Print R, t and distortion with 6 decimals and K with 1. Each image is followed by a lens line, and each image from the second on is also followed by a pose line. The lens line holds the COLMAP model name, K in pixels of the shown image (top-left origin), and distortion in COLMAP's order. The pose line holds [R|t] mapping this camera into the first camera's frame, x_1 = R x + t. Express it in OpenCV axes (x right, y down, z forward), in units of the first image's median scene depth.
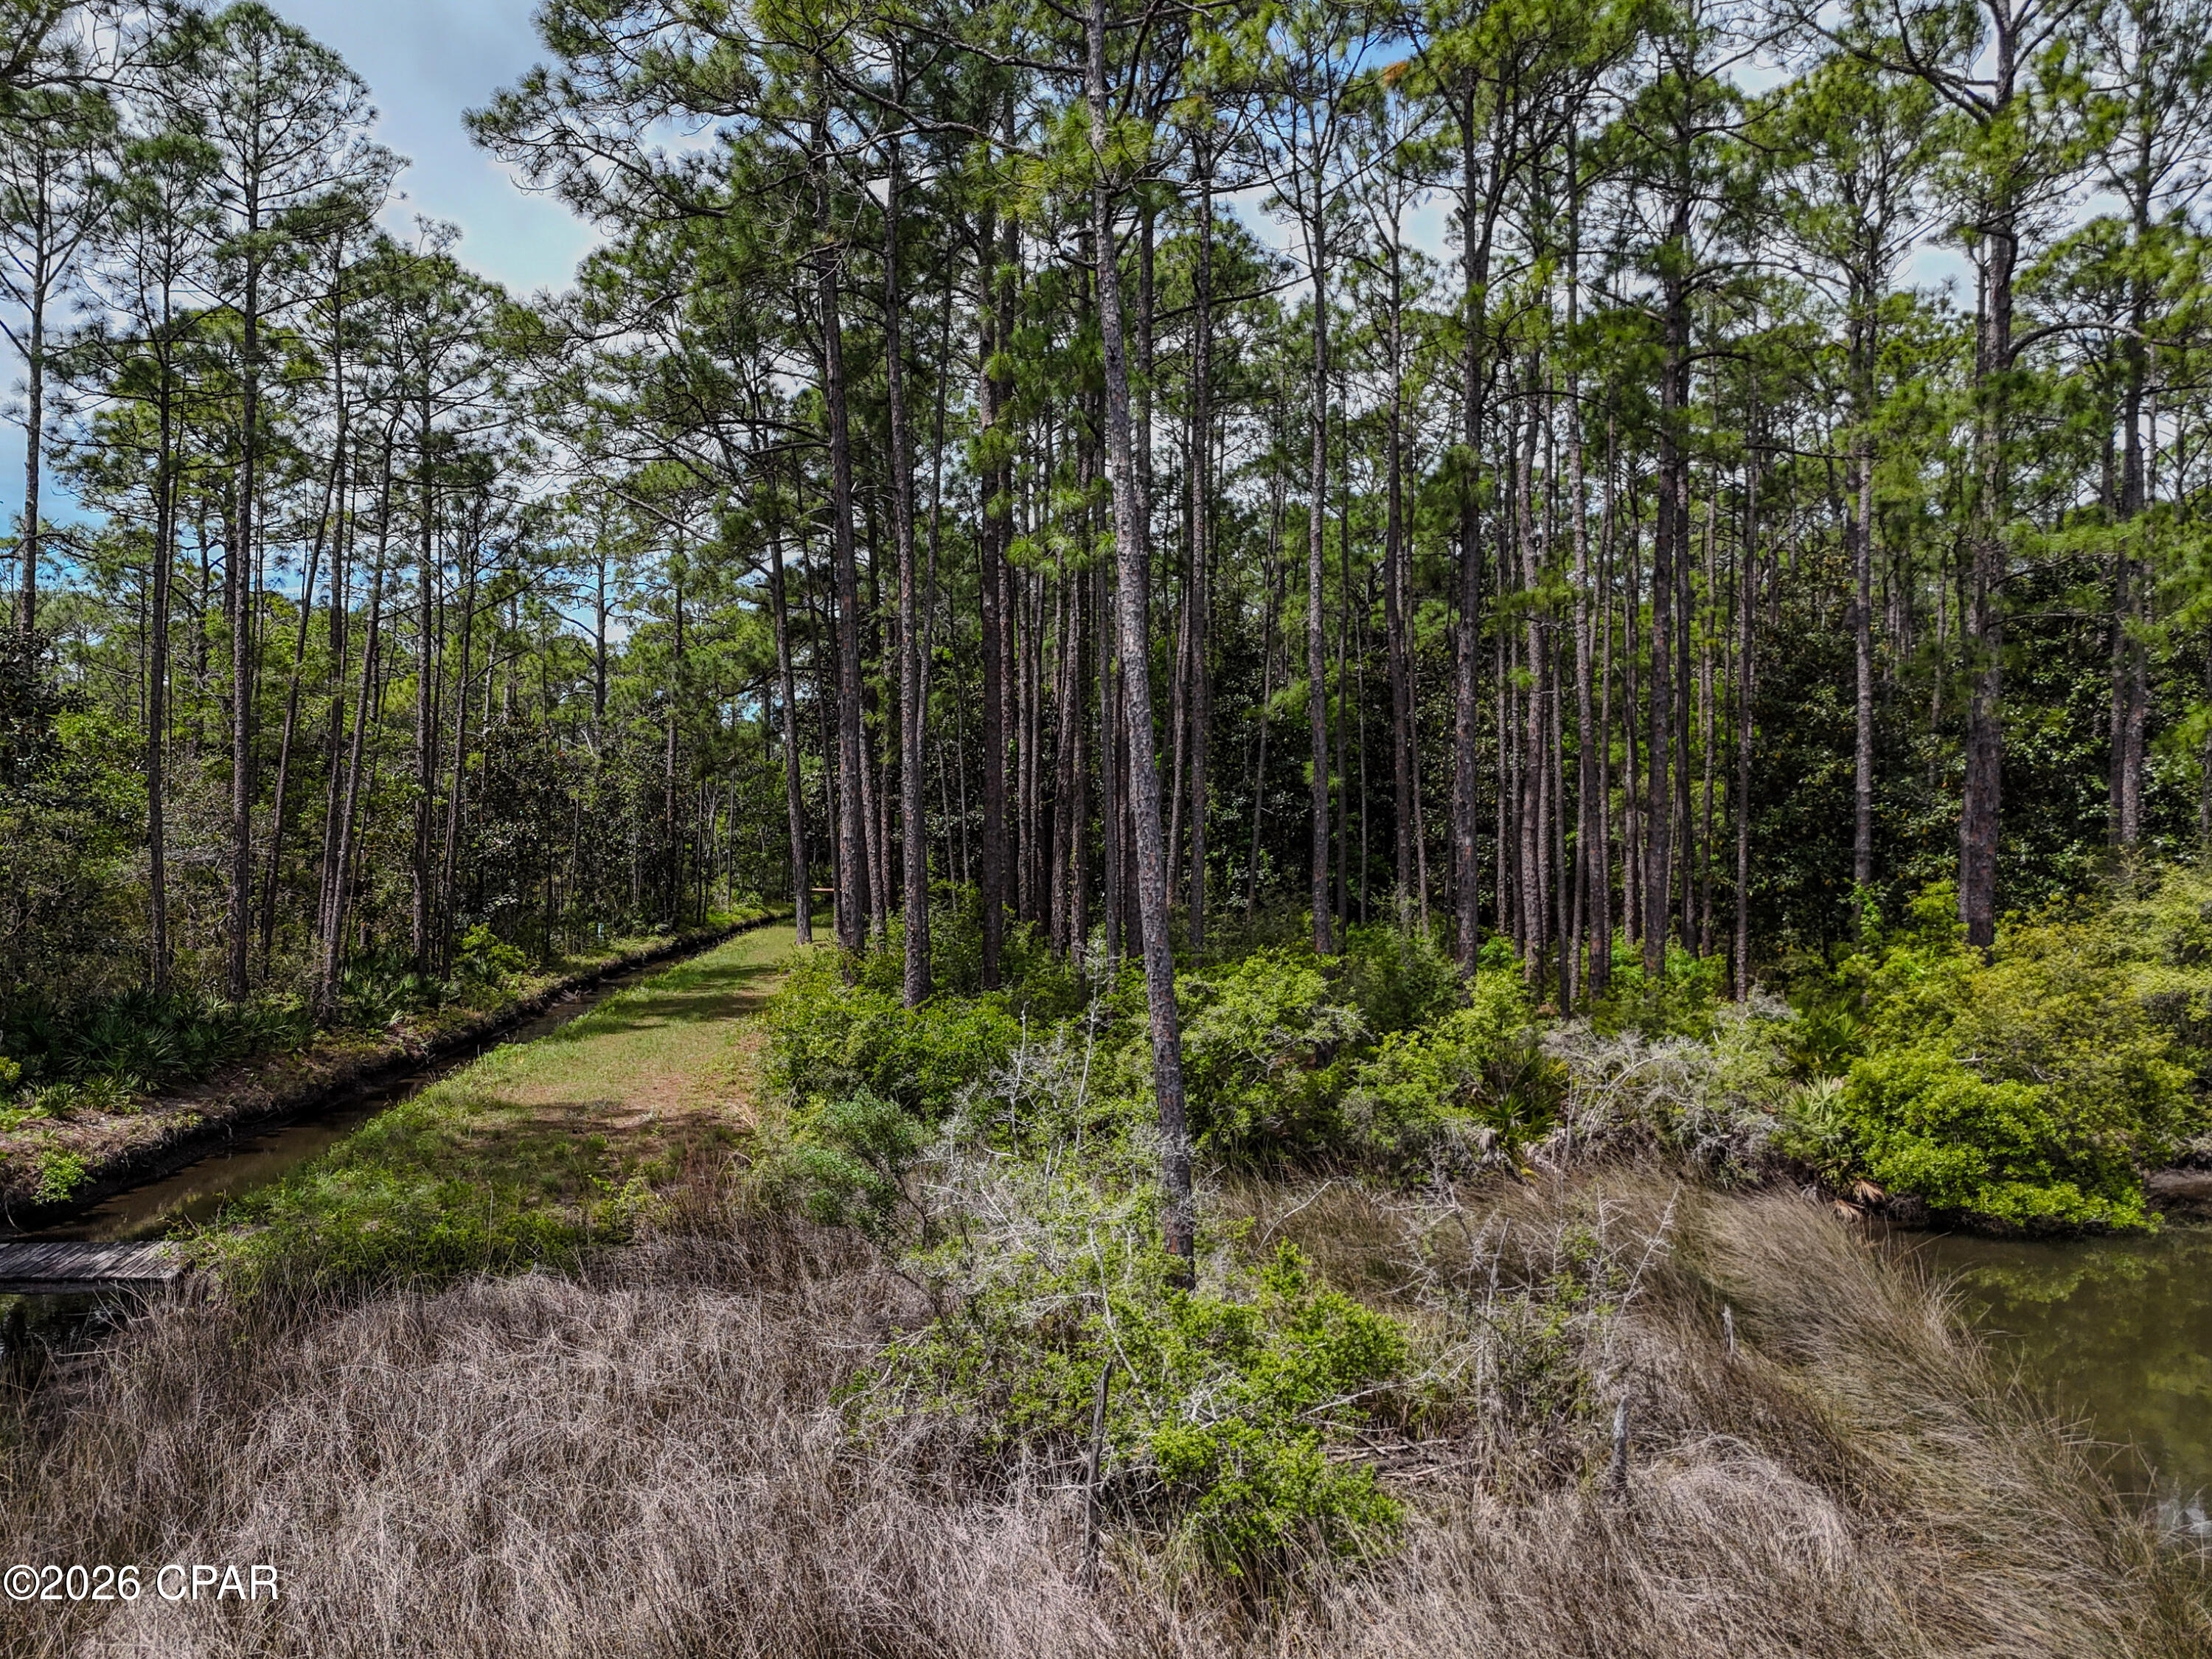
lens RADIAL K [[1613.5, 0, 1114.7], [0, 1613.5, 838.2], [0, 0, 1]] dist [0.061374, -0.059881]
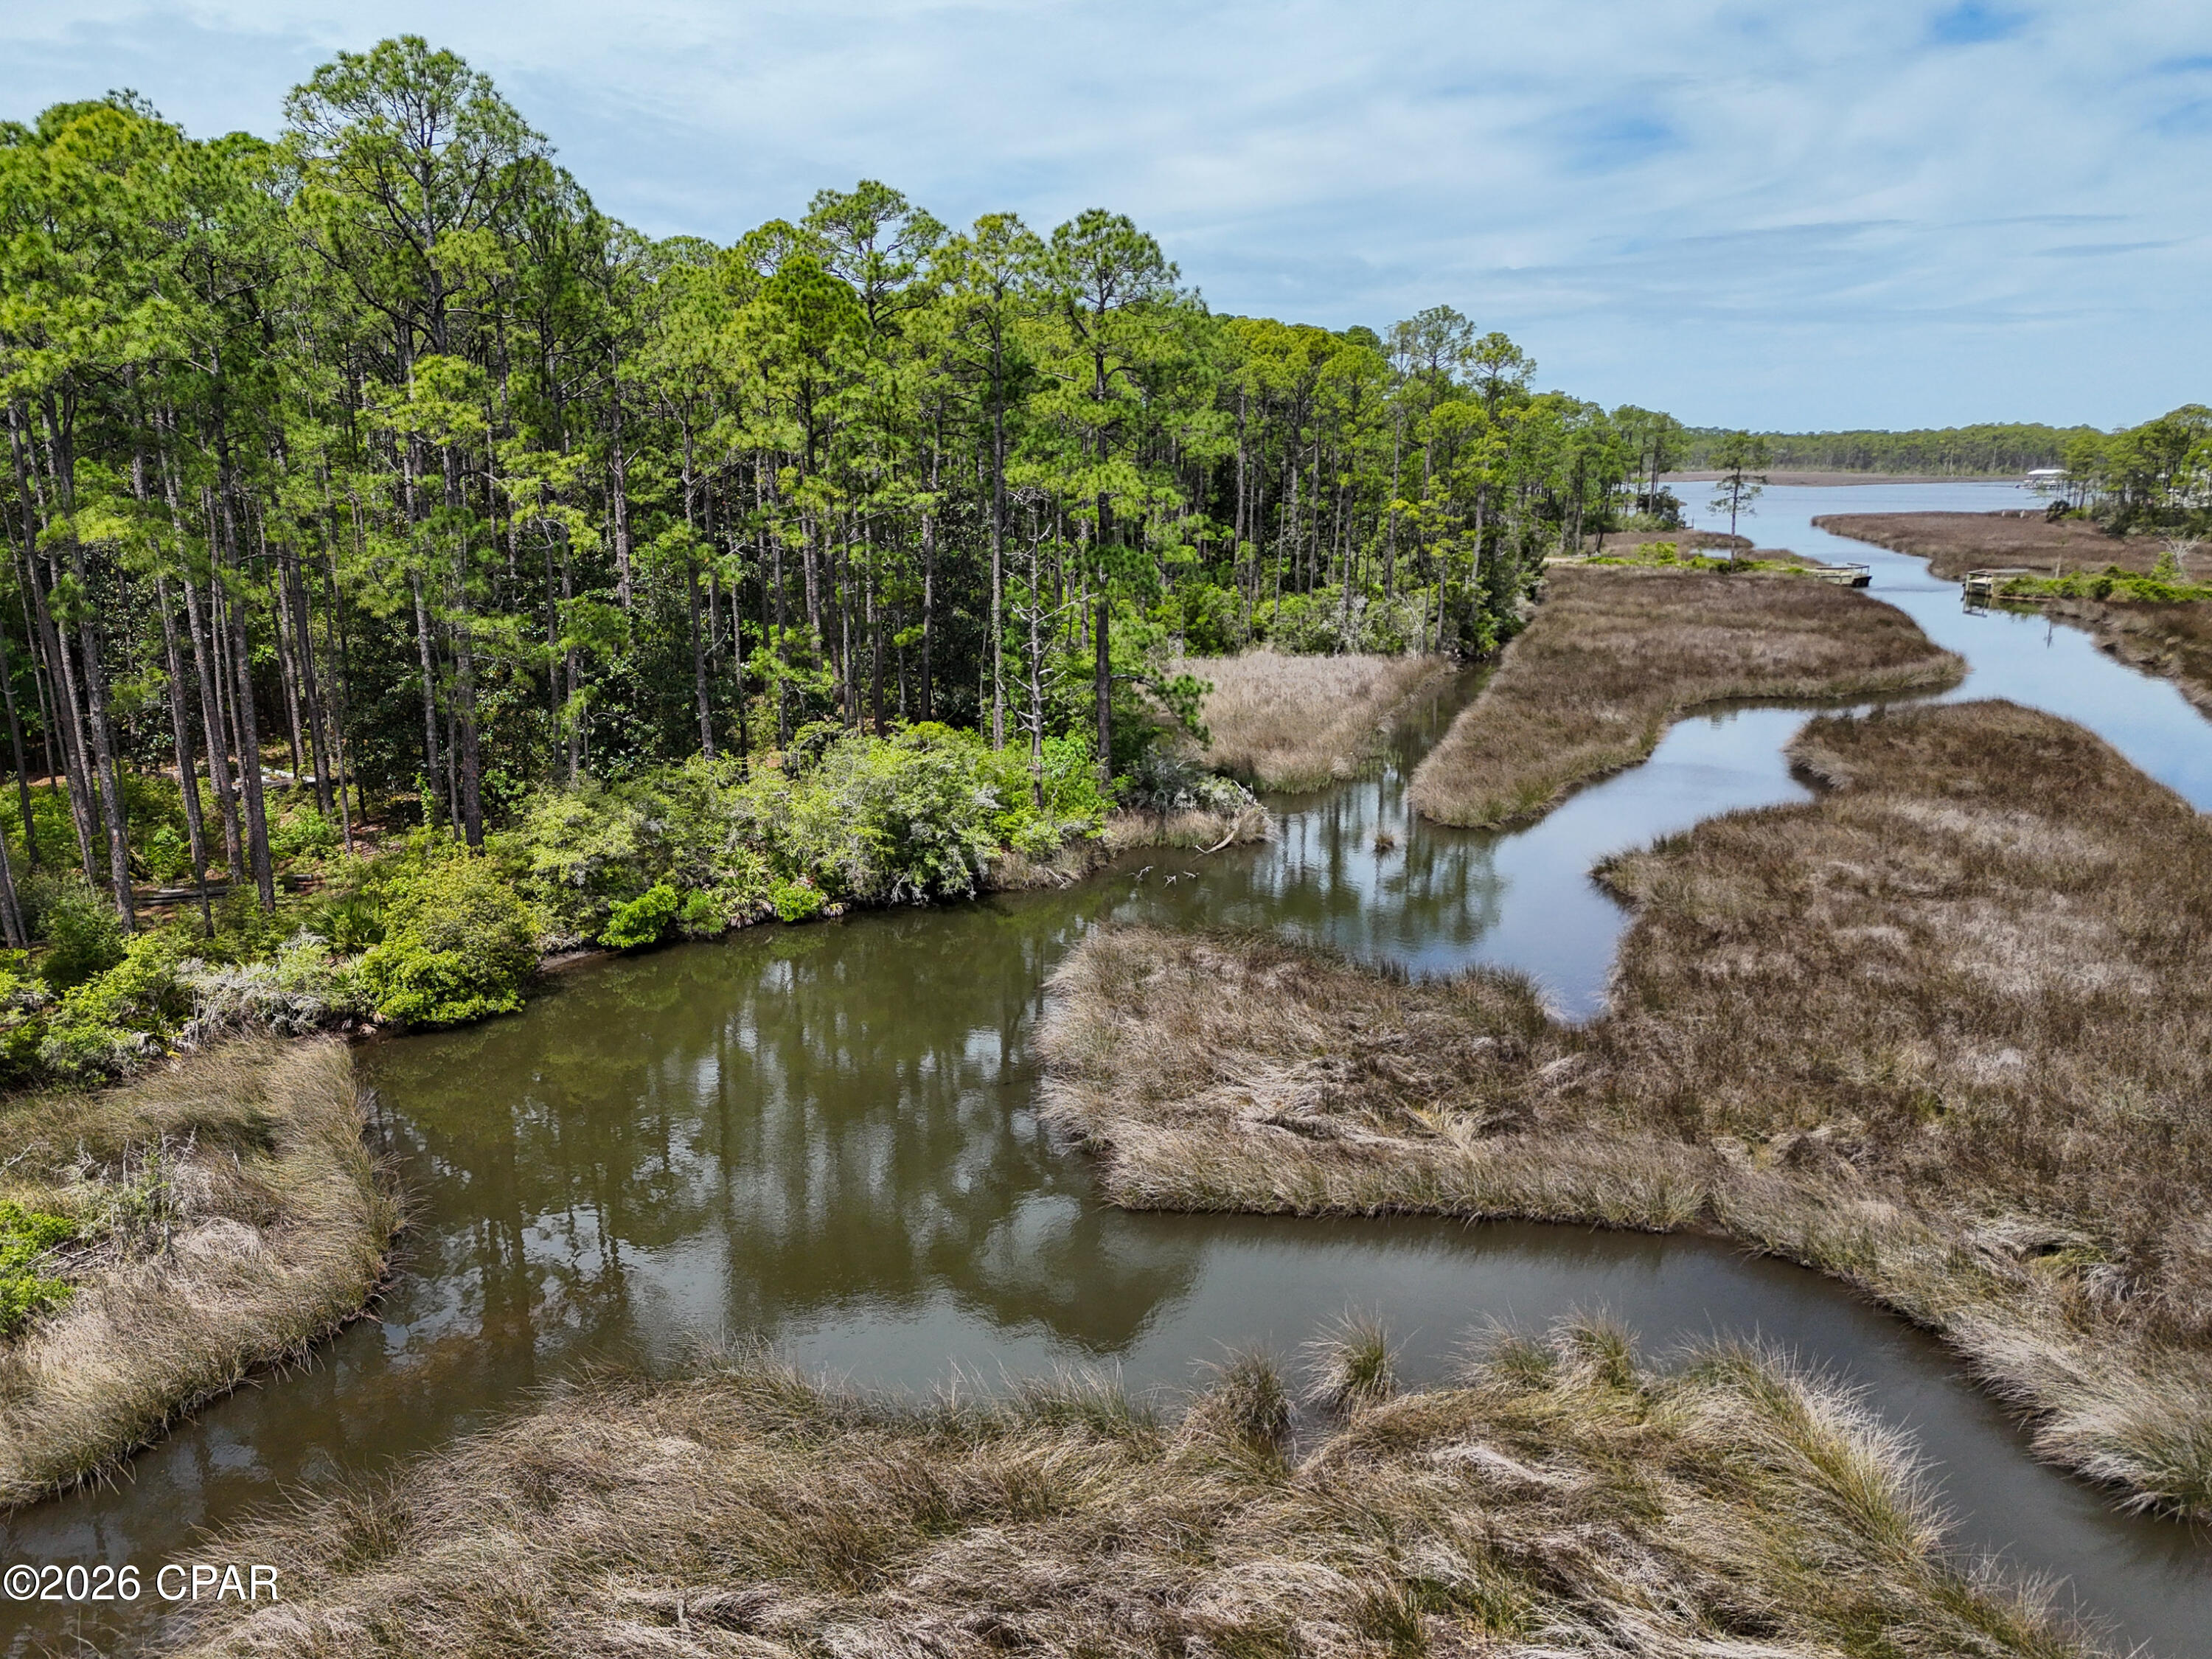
lens RADIAL K [[1613.5, 0, 1112.8], [0, 1613.5, 831.8], [0, 0, 1]] dist [0.061374, -0.059881]
pose [[0.756259, -0.150551, 0.636716, -0.061709], [-0.003076, 0.972337, 0.233562, -0.428184], [-0.654265, -0.178592, 0.734875, -0.883948]]
